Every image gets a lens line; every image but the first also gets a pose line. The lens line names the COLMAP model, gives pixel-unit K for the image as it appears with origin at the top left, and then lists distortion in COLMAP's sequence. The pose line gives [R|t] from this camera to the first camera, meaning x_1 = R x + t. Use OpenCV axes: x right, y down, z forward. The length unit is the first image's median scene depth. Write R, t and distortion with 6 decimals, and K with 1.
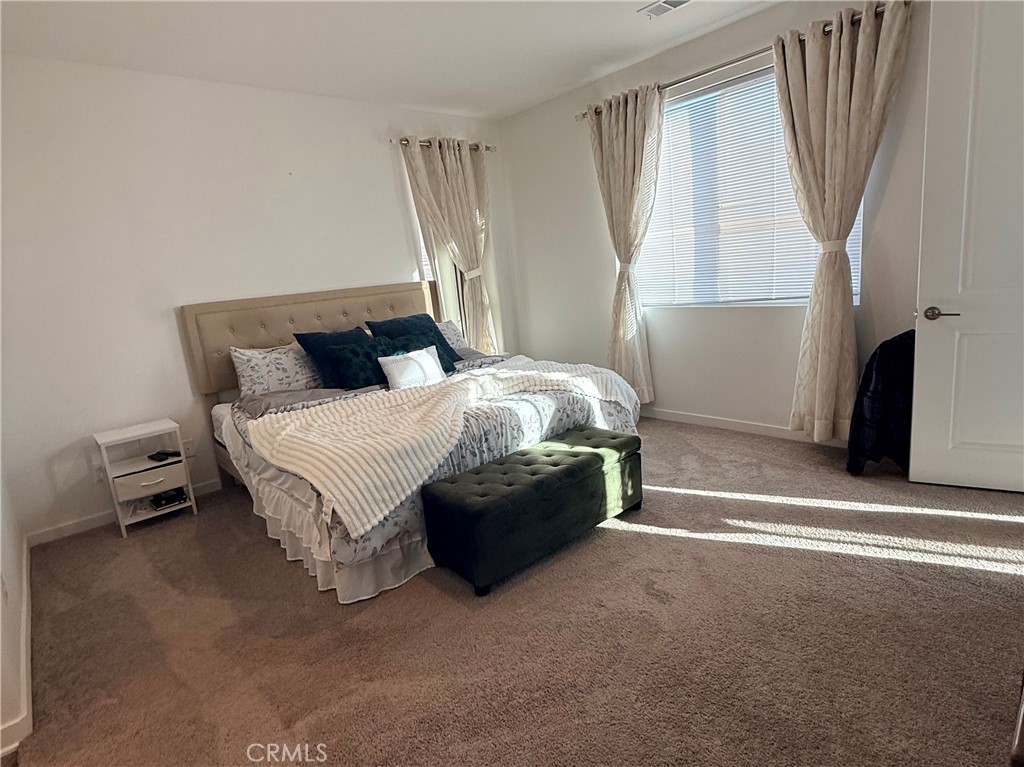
lens RADIAL K [[548.3, 0, 512.7], [0, 548.3, 382.4], [0, 0, 1]] dist [0.002712, 0.000408]
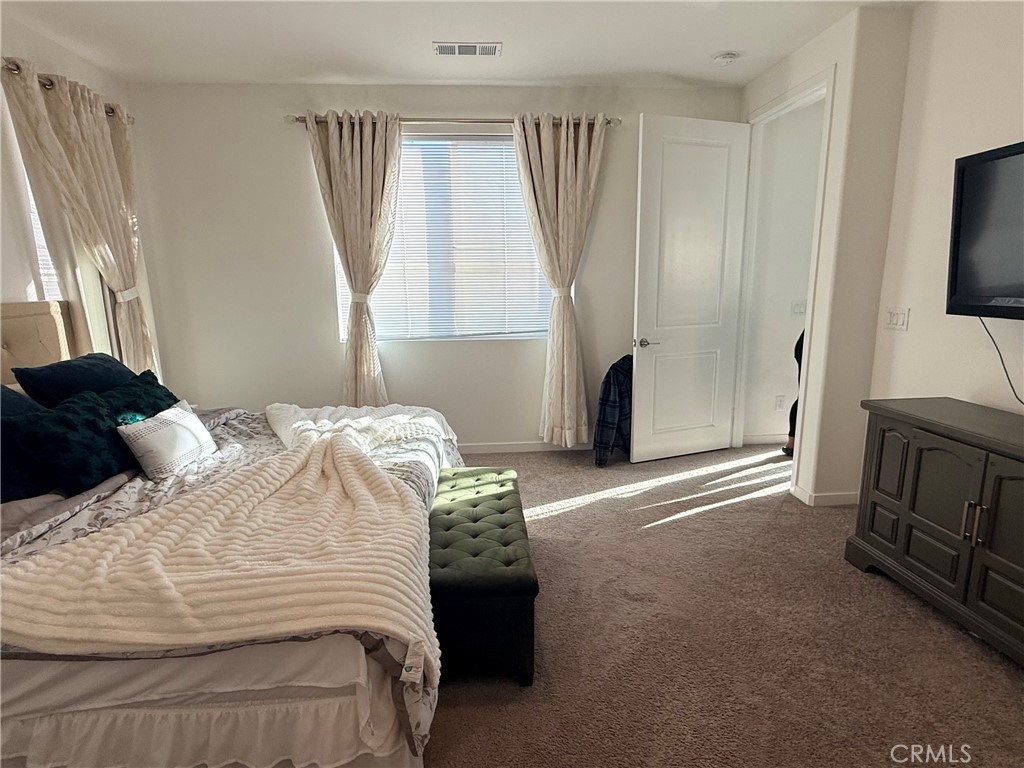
lens RADIAL K [[548.3, 0, 512.7], [0, 548.3, 382.9], [0, 0, 1]] dist [0.002712, 0.000408]
pose [[0.602693, -0.064406, 0.795369, -0.422653], [0.118767, 0.992876, -0.009597, -0.033594], [-0.789085, 0.100248, 0.606049, 0.287320]]
